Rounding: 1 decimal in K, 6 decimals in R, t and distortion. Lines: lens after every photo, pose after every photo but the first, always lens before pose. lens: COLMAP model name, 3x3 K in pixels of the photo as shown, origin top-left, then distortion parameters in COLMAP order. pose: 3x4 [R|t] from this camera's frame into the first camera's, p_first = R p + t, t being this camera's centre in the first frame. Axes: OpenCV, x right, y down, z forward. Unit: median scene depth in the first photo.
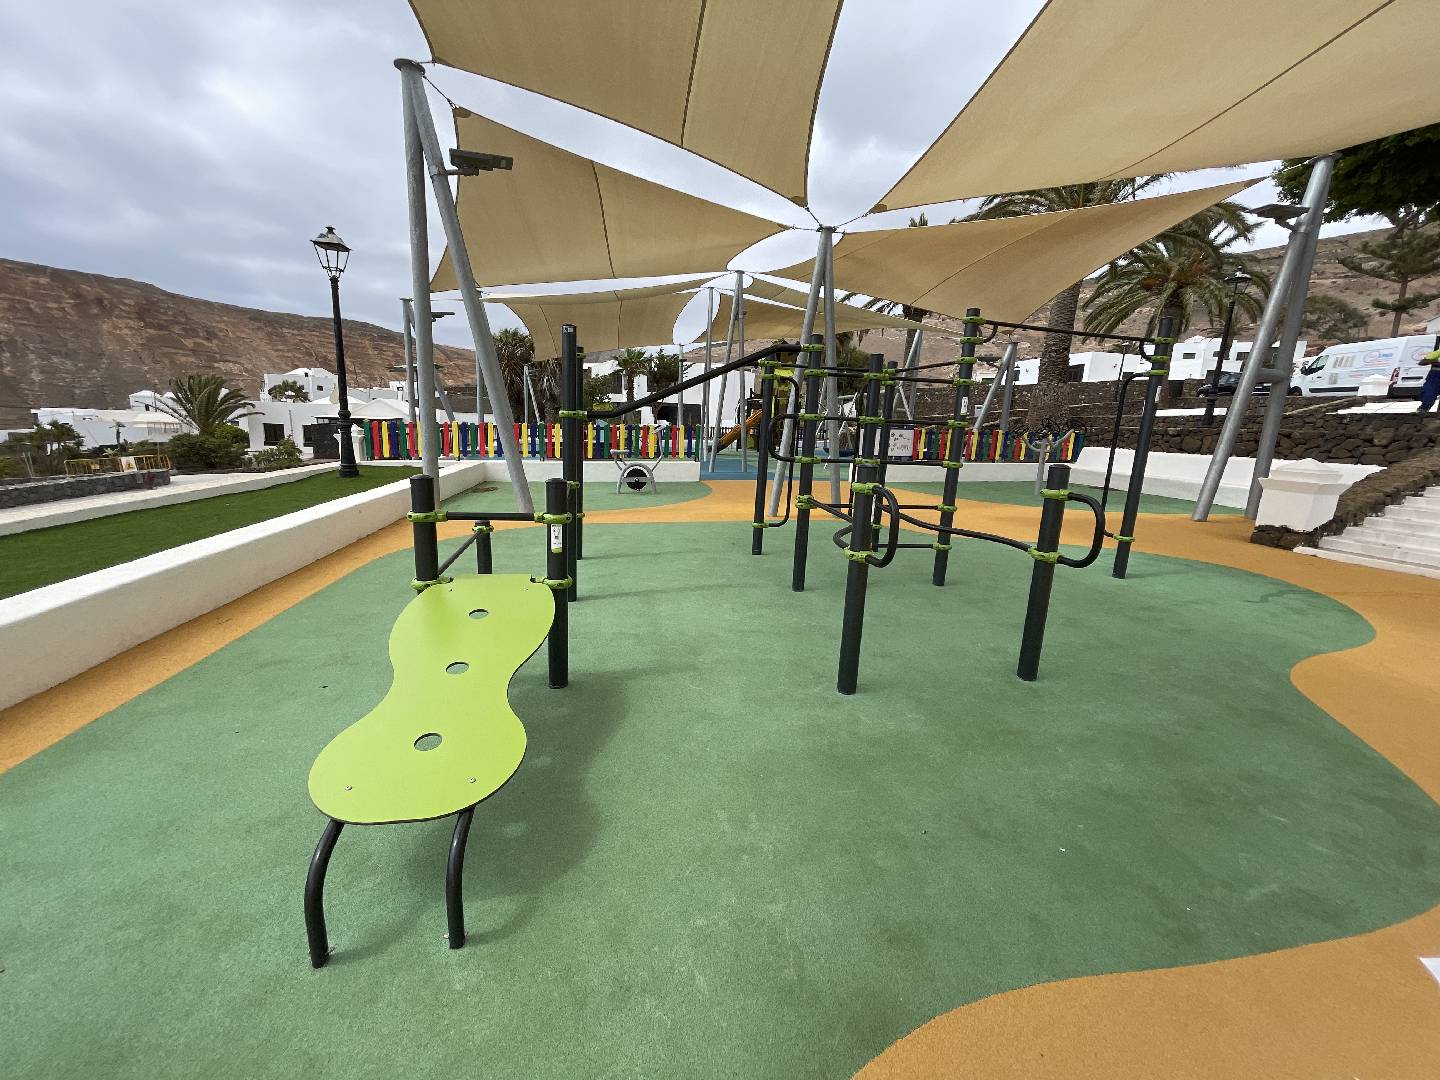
lens RADIAL K [[580.1, 0, 718.9], [0, 580.1, 542.9], [0, 0, 1]] dist [-0.001048, -0.000921]
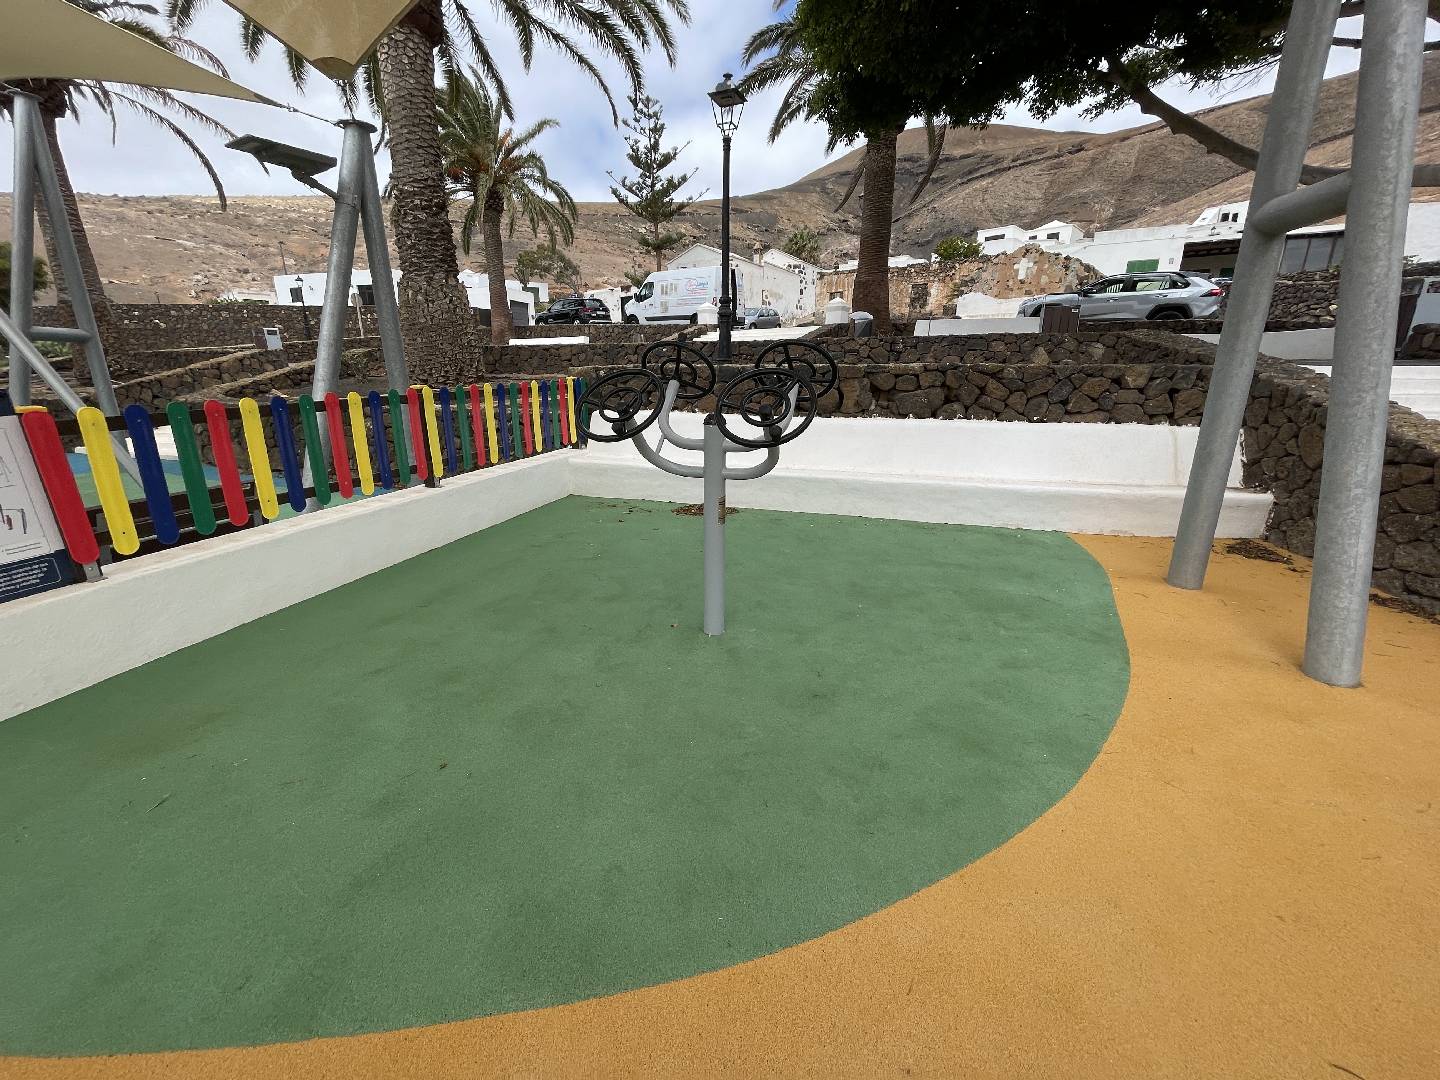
lens RADIAL K [[580.1, 0, 718.9], [0, 580.1, 542.9], [0, 0, 1]] dist [-0.001048, -0.000921]
pose [[0.484902, -0.283324, 0.827404, 0.248304], [0.193999, 0.957347, 0.214127, -0.134209], [-0.852780, 0.056685, 0.519184, 0.633210]]
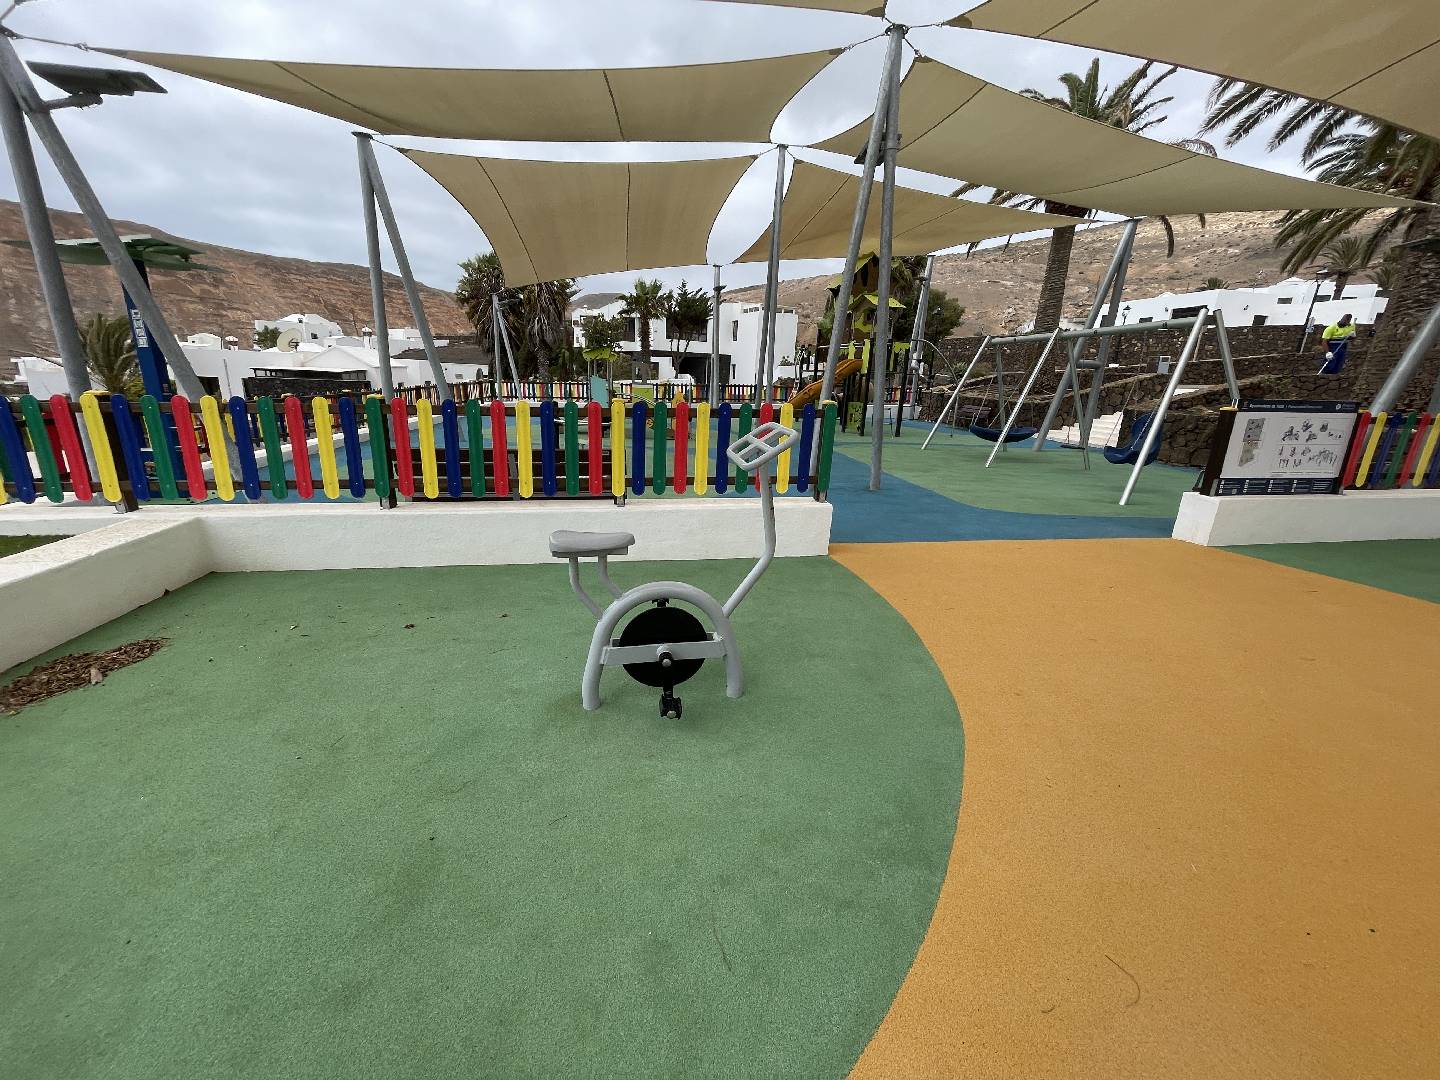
lens RADIAL K [[580.1, 0, 718.9], [0, 580.1, 542.9], [0, 0, 1]] dist [-0.001048, -0.000921]
pose [[0.999601, 0.012384, -0.025379, -0.076448], [-0.010391, 0.996960, 0.077214, -0.116523], [0.026258, -0.076919, 0.996691, 0.516762]]
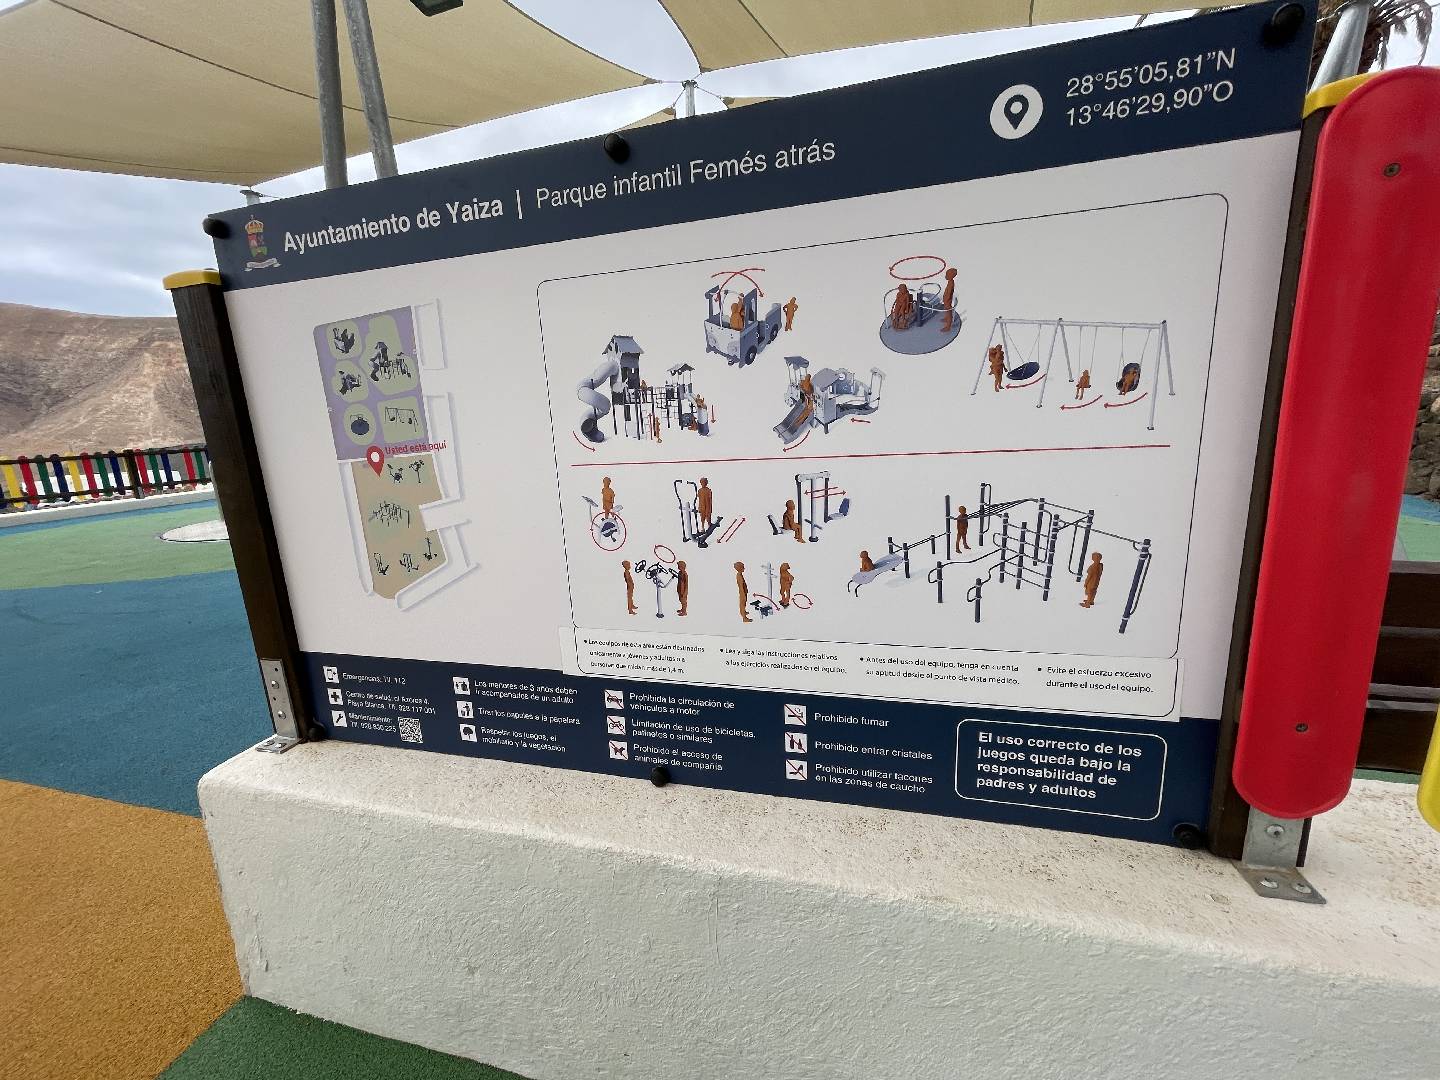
lens RADIAL K [[580.1, 0, 718.9], [0, 580.1, 542.9], [0, 0, 1]] dist [-0.001048, -0.000921]
pose [[0.892595, 0.030909, -0.449799, 0.281319], [-0.022683, 0.999463, 0.023668, -0.146463], [0.450289, -0.010923, 0.892816, 0.831501]]
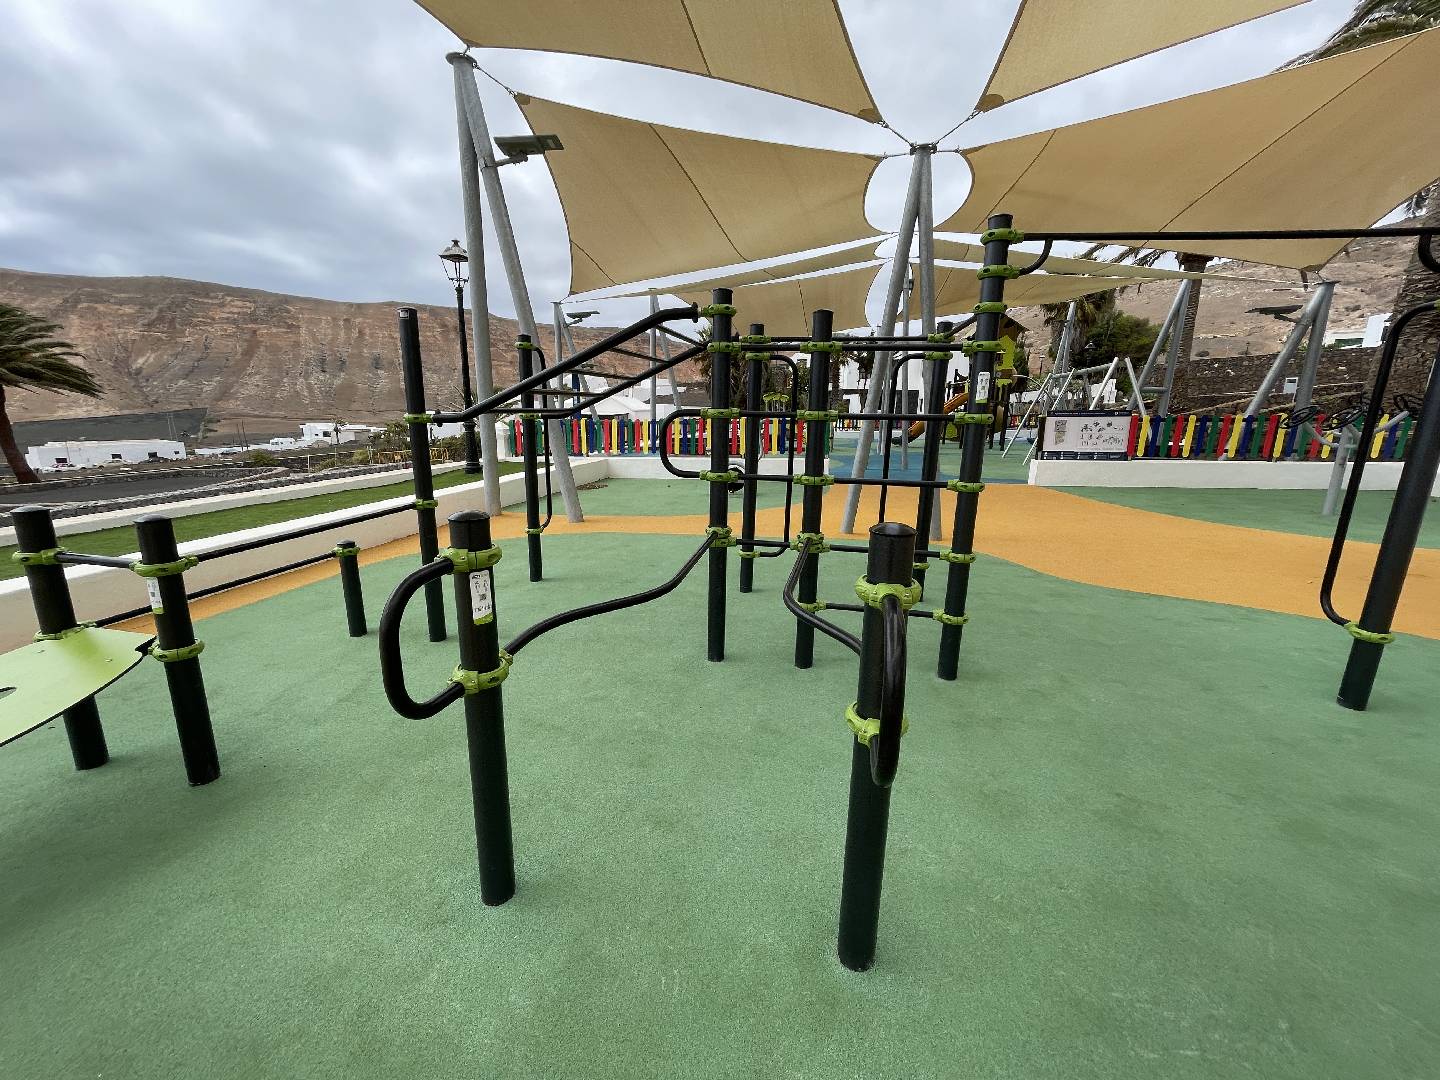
lens RADIAL K [[580.1, 0, 718.9], [0, 580.1, 542.9], [0, 0, 1]] dist [-0.001048, -0.000921]
pose [[0.924811, 0.059789, -0.375698, 0.122110], [-0.053012, 0.998191, 0.028361, -0.024616], [0.376714, -0.006312, 0.926308, 0.106926]]
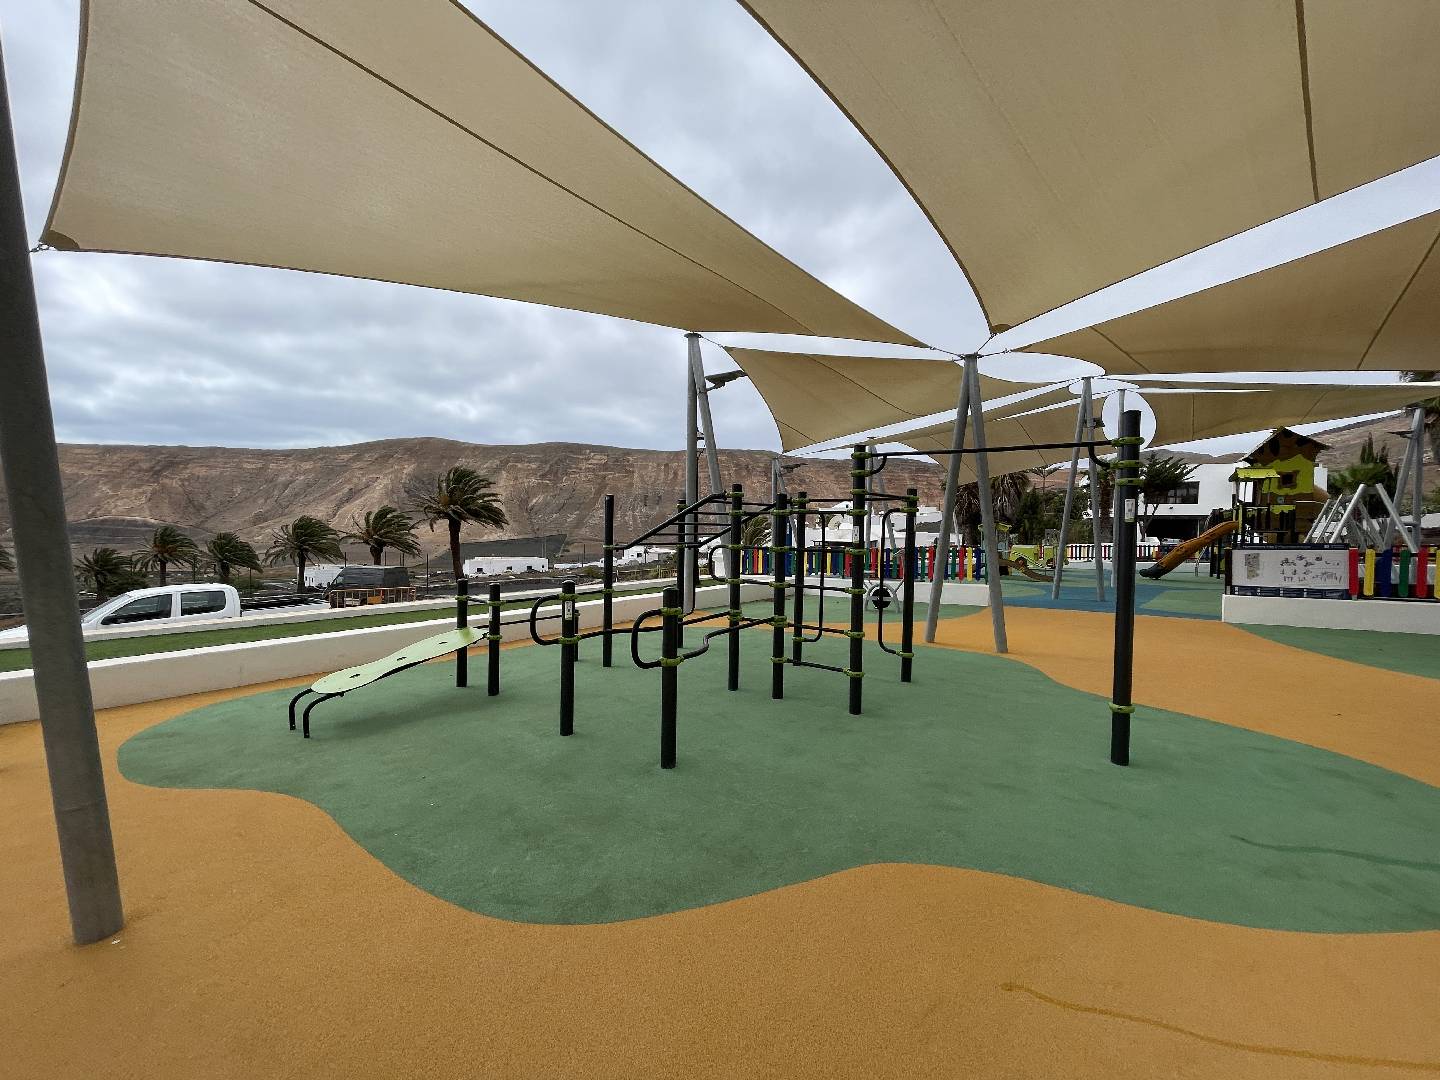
lens RADIAL K [[580.1, 0, 718.9], [0, 580.1, 542.9], [0, 0, 1]] dist [-0.001048, -0.000921]
pose [[0.663541, -0.014876, -0.747992, 0.310628], [-0.136143, 0.980708, -0.140276, -0.013081], [0.735648, 0.194913, 0.648715, 0.046177]]
